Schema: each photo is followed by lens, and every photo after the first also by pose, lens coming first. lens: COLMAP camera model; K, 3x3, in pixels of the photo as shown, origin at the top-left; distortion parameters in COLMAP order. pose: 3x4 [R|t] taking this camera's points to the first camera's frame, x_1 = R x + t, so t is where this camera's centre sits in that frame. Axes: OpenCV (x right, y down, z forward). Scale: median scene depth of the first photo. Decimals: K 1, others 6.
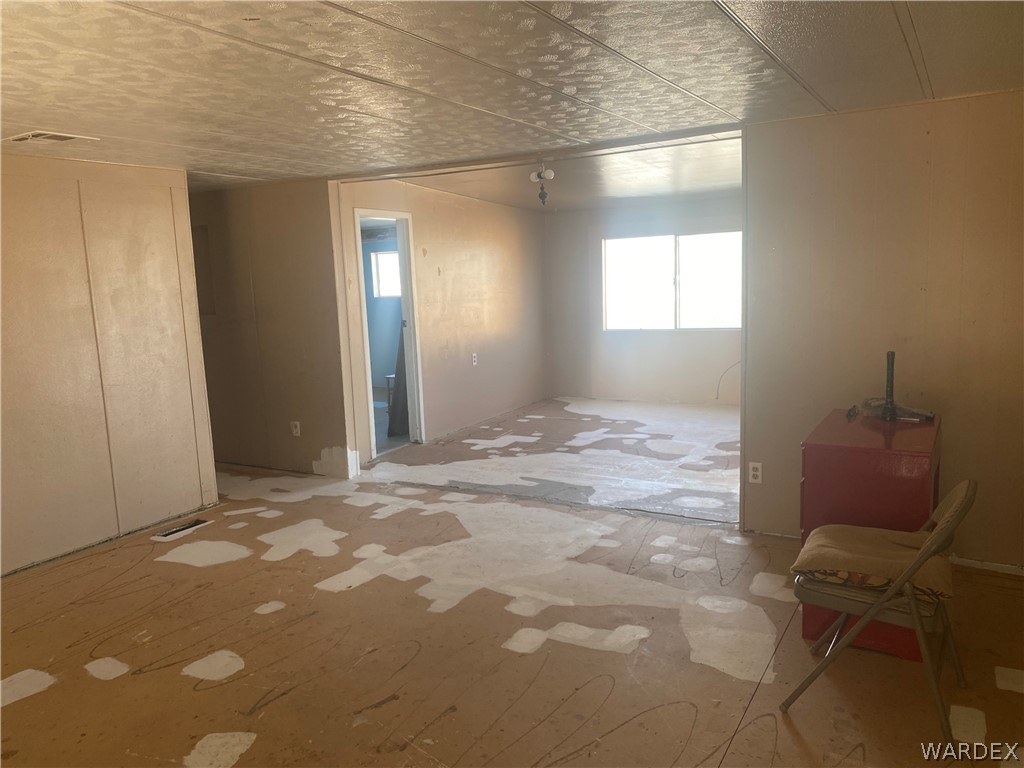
lens RADIAL K [[758.7, 0, 512.0], [0, 758.7, 384.0], [0, 0, 1]] dist [0.009882, 0.002764]
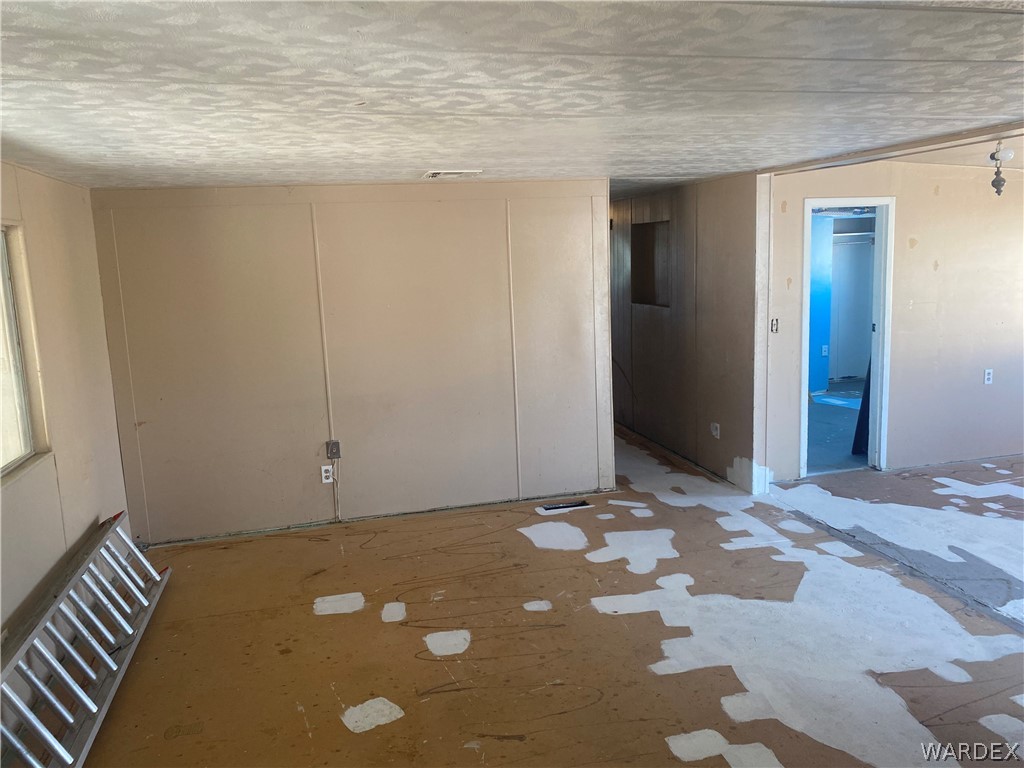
lens RADIAL K [[780.0, 0, 512.3], [0, 780.0, 368.1], [0, 0, 1]] dist [0.086685, -0.123763]
pose [[0.707834, 0.121007, -0.695937, 0.264106], [-0.100404, 0.992450, 0.070444, -0.077606], [0.699206, 0.020012, 0.714640, 0.119009]]
